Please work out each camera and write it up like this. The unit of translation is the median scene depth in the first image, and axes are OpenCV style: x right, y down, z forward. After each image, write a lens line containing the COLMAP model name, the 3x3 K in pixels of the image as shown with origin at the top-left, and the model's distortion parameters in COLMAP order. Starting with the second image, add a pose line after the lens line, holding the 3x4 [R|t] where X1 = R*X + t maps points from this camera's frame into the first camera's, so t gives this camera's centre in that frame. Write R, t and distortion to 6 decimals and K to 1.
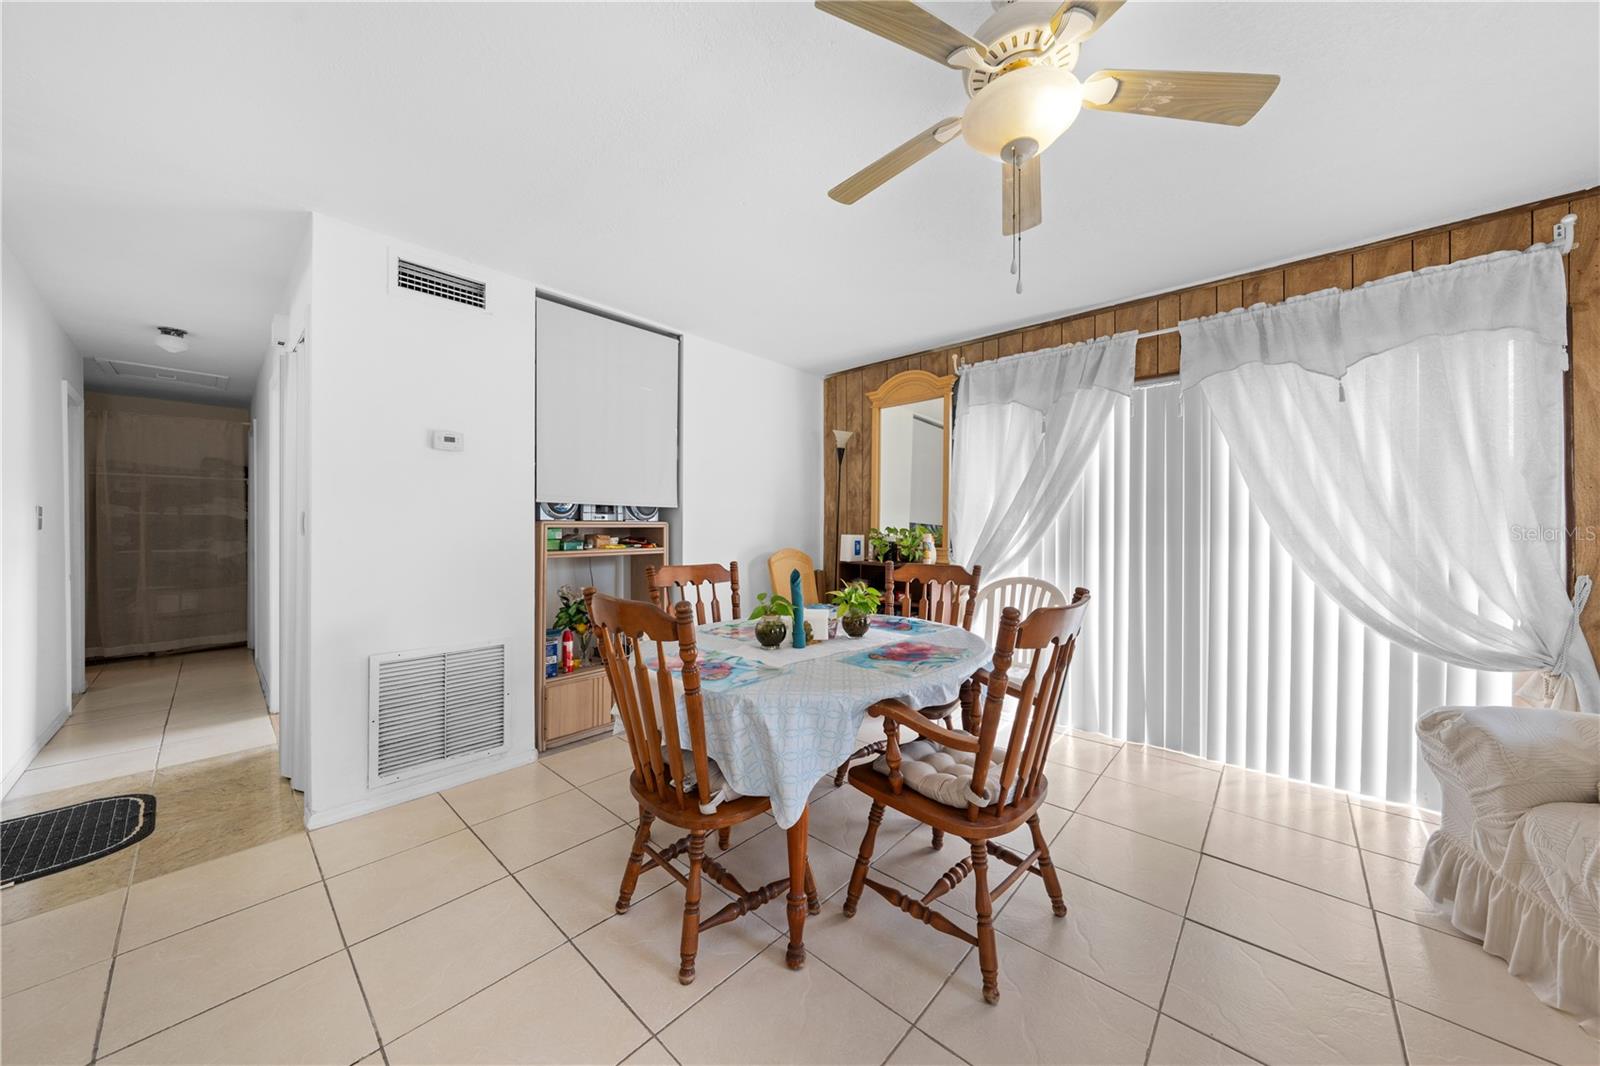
lens RADIAL K [[539.4, 0, 789.5], [0, 539.4, 528.5], [0, 0, 1]] dist [-0.000381, 0.000034]
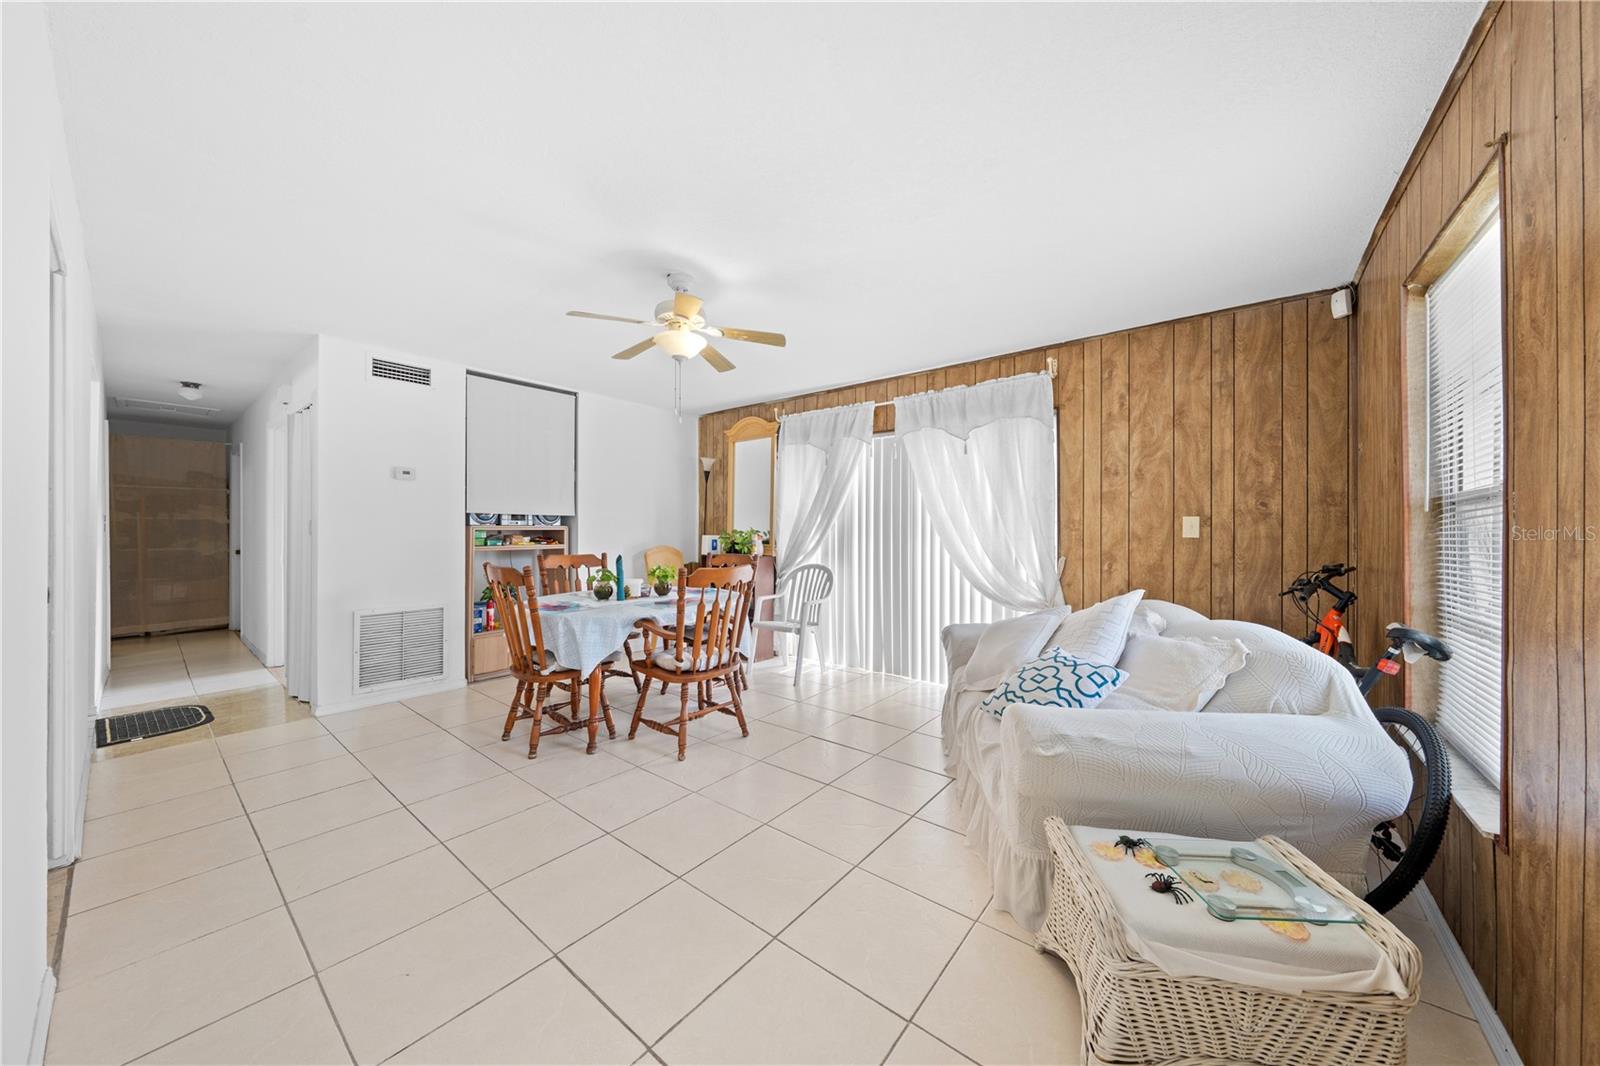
lens RADIAL K [[539.4, 0, 786.2], [0, 539.4, 529.2], [0, 0, 1]] dist [-0.000381, 0.000034]
pose [[0.998188, -0.000179, 0.060179, 0.285659], [0.000341, 0.999996, -0.002681, 0.000168], [-0.060178, 0.002697, 0.998184, -0.477581]]
